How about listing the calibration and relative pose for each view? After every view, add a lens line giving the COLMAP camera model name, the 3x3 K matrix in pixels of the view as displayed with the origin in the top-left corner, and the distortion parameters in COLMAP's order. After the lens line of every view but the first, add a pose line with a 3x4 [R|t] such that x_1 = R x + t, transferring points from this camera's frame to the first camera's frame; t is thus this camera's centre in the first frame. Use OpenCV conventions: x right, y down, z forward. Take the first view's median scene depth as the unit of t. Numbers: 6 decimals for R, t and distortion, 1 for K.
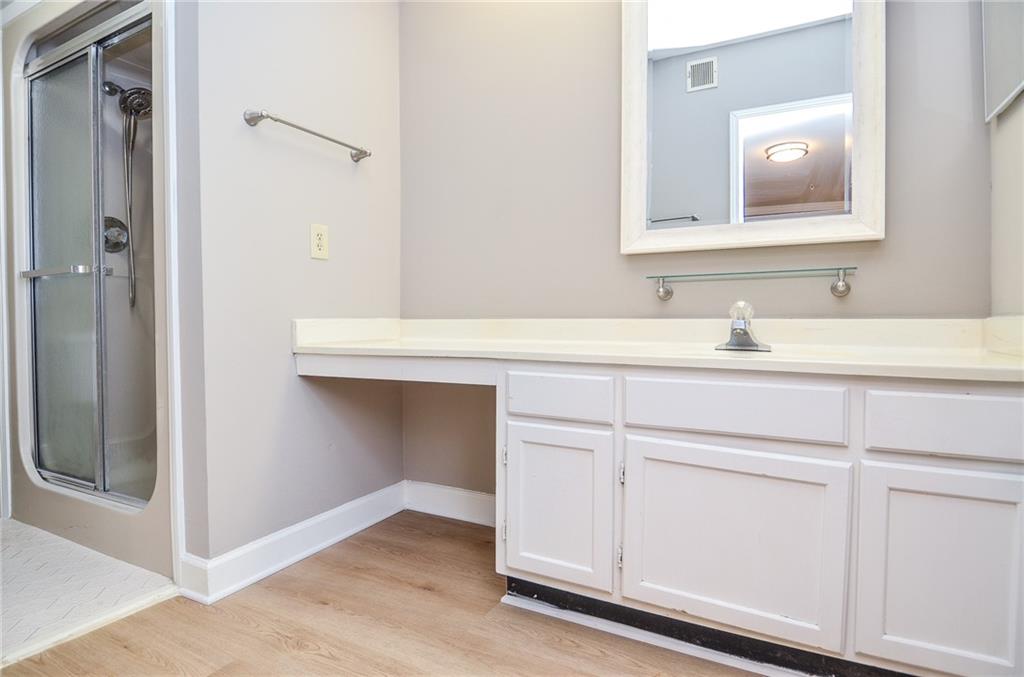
lens RADIAL K [[533.5, 0, 518.9], [0, 533.5, 338.5], [0, 0, 1]] dist [0.014204, -0.020707]
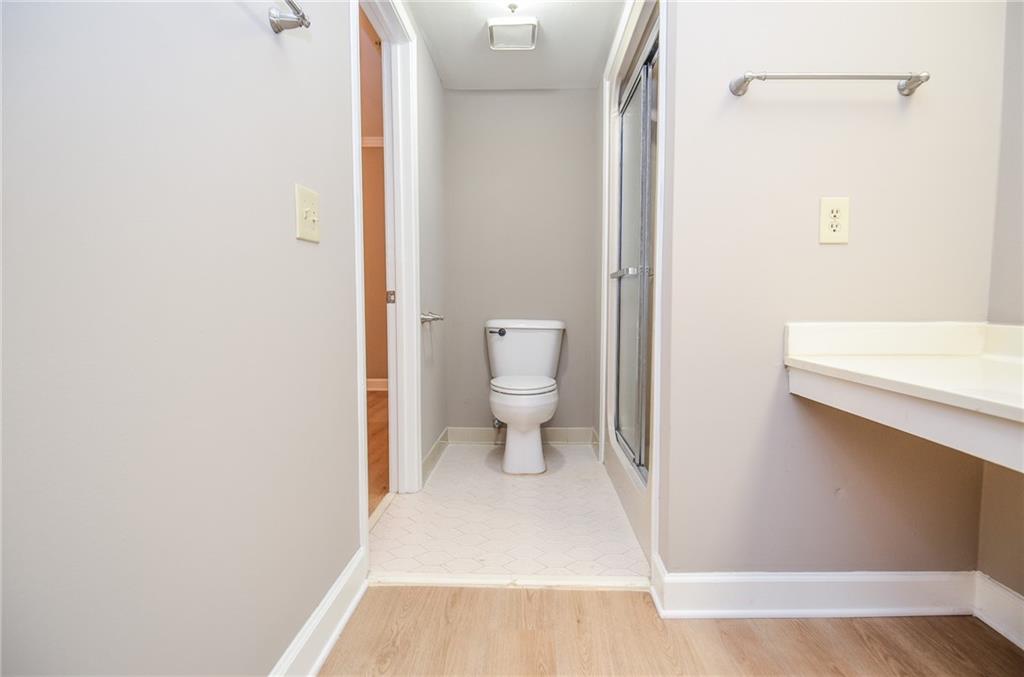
lens RADIAL K [[533.5, 0, 510.1], [0, 533.5, 338.9], [0, 0, 1]] dist [0.014204, -0.020707]
pose [[0.465338, 0.066760, -0.882612, 0.092073], [-0.037257, 0.997745, 0.055826, -0.040557], [0.884349, 0.006905, 0.466776, 0.248850]]
